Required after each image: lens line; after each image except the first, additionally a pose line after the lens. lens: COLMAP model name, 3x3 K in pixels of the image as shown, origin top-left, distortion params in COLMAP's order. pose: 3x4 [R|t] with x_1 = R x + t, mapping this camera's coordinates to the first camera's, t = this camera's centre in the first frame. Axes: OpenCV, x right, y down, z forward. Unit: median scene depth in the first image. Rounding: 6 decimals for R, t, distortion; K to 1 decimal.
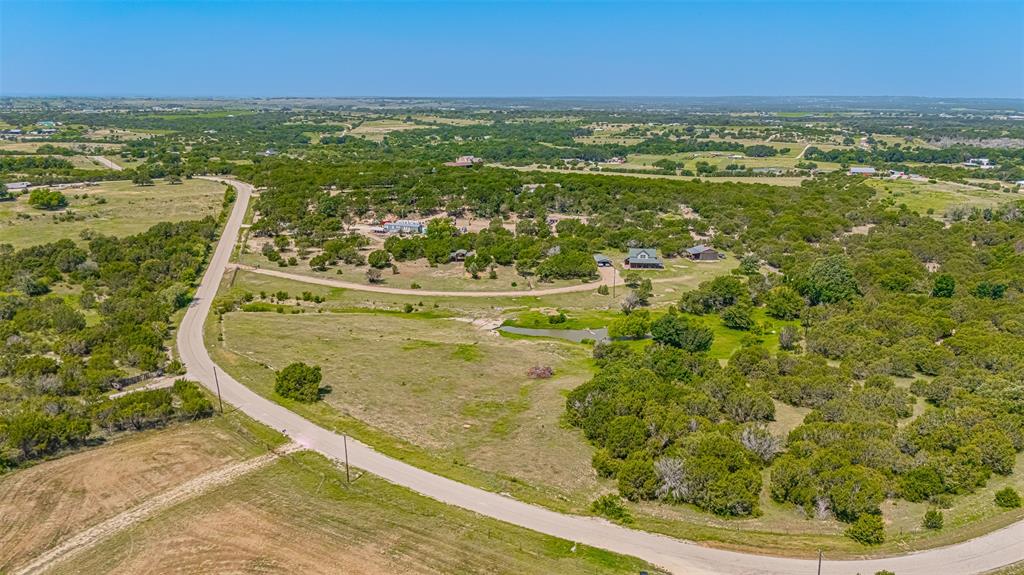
lens RADIAL K [[750.7, 0, 512.0], [0, 750.7, 287.5], [0, 0, 1]] dist [0.075897, -0.077789]
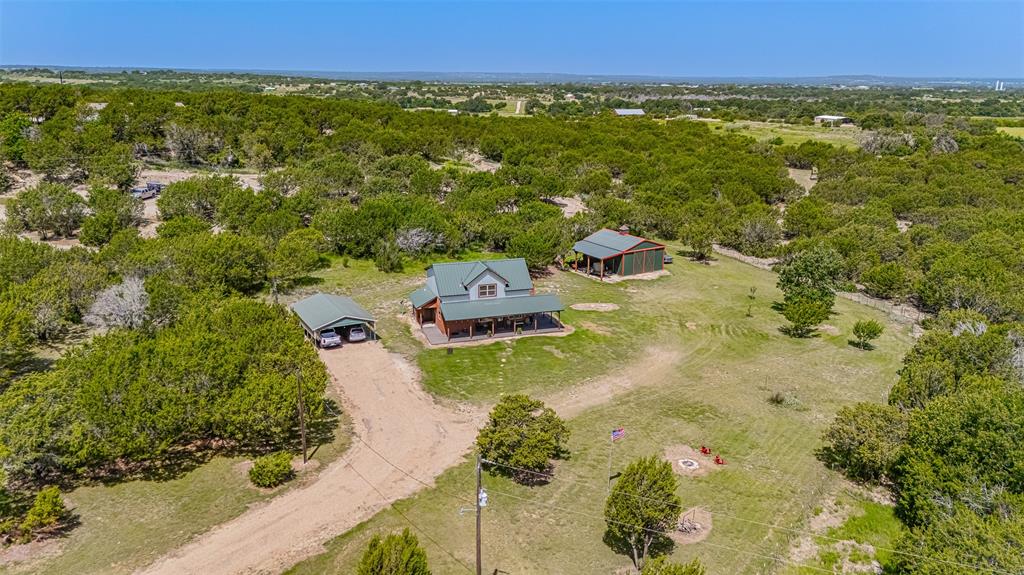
lens RADIAL K [[756.8, 0, 512.0], [0, 756.8, 287.5], [0, 0, 1]] dist [0.076851, -0.083739]
pose [[0.916945, -0.104738, 0.385022, 0.075440], [0.094353, 0.994484, 0.045825, -0.051692], [-0.387698, -0.005691, 0.921769, 0.719460]]
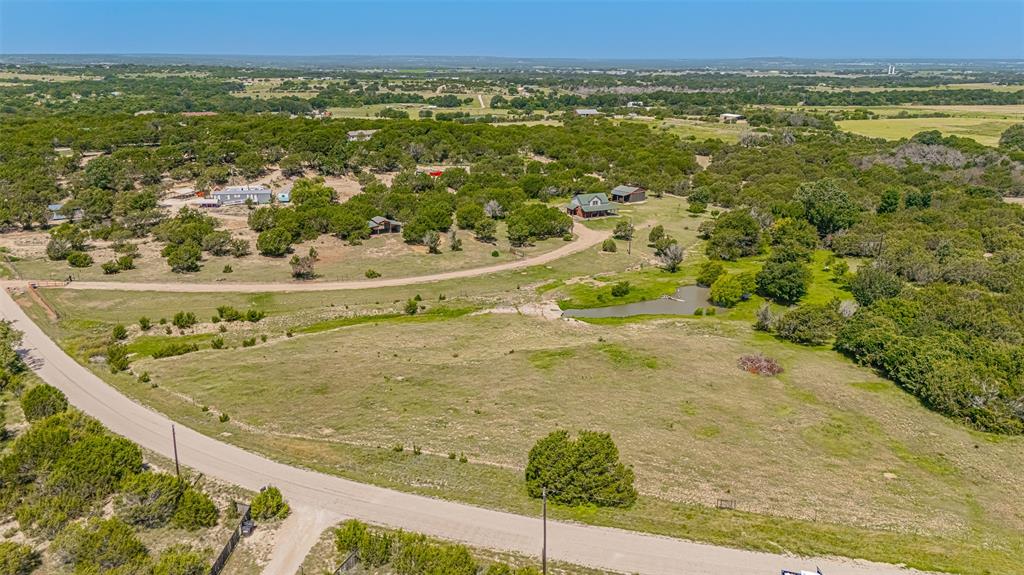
lens RADIAL K [[750.7, 0, 512.0], [0, 750.7, 287.5], [0, 0, 1]] dist [0.075897, -0.077789]
pose [[0.876743, -0.144001, 0.458896, -0.287800], [0.121183, 0.989484, 0.078972, -0.024492], [-0.465442, -0.013628, 0.884973, 0.297340]]
